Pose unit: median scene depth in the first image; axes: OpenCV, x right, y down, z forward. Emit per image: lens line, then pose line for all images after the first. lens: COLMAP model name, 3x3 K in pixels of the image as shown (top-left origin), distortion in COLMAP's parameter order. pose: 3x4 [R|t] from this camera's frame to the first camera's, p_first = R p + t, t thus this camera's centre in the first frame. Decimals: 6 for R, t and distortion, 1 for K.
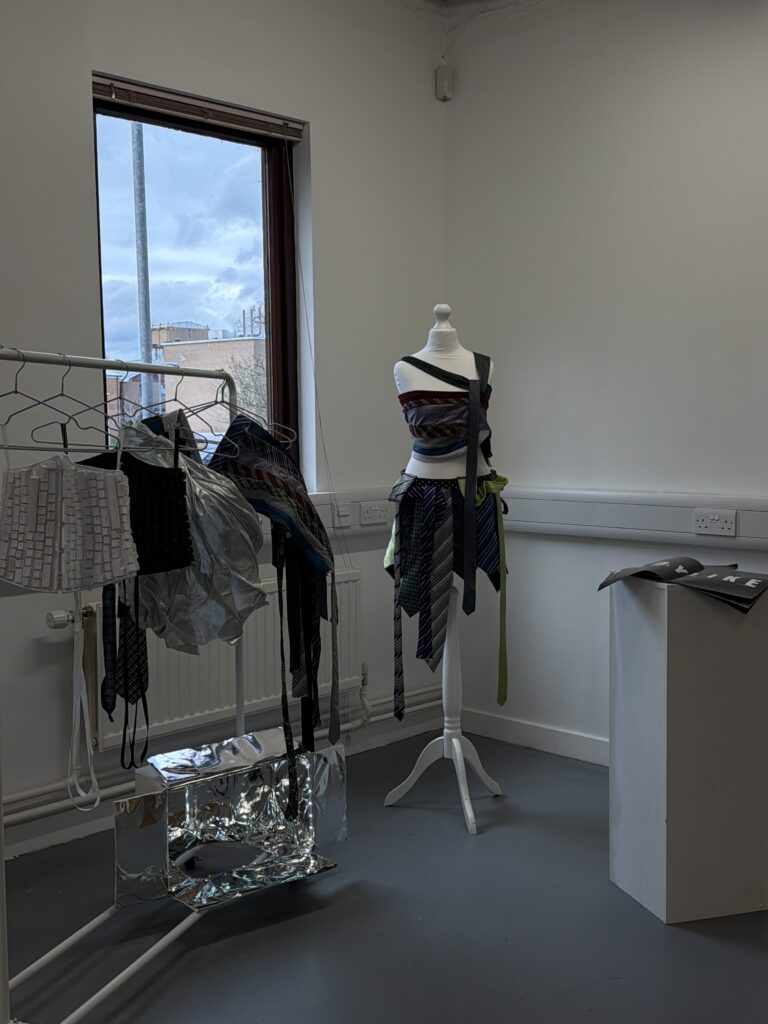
lens RADIAL K [[1190.8, 0, 385.1], [0, 1190.8, 511.6], [0, 0, 1]] dist [0.025187, 0.000000]
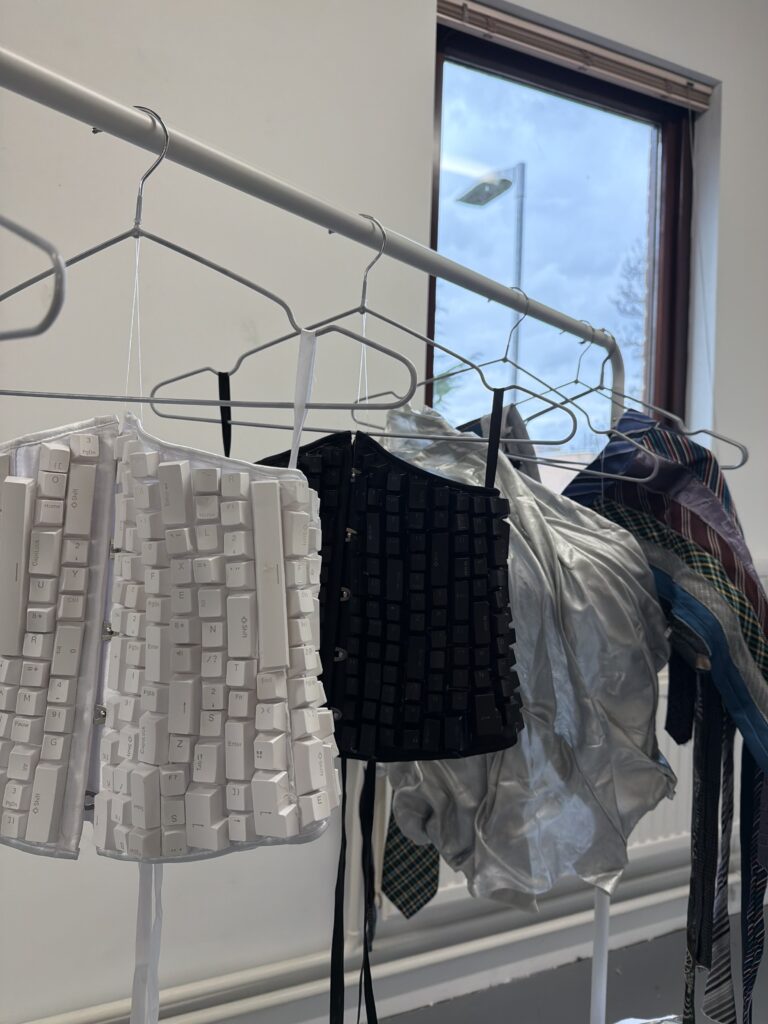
lens RADIAL K [[719.2, 0, 386.6], [0, 719.2, 512.1], [0, 0, 1]] dist [-0.005299, -0.001471]
pose [[0.924177, 0.027987, -0.380937, -0.130002], [-0.054719, 0.996726, -0.059523, -0.014215], [0.378024, 0.075854, 0.922683, 0.836882]]
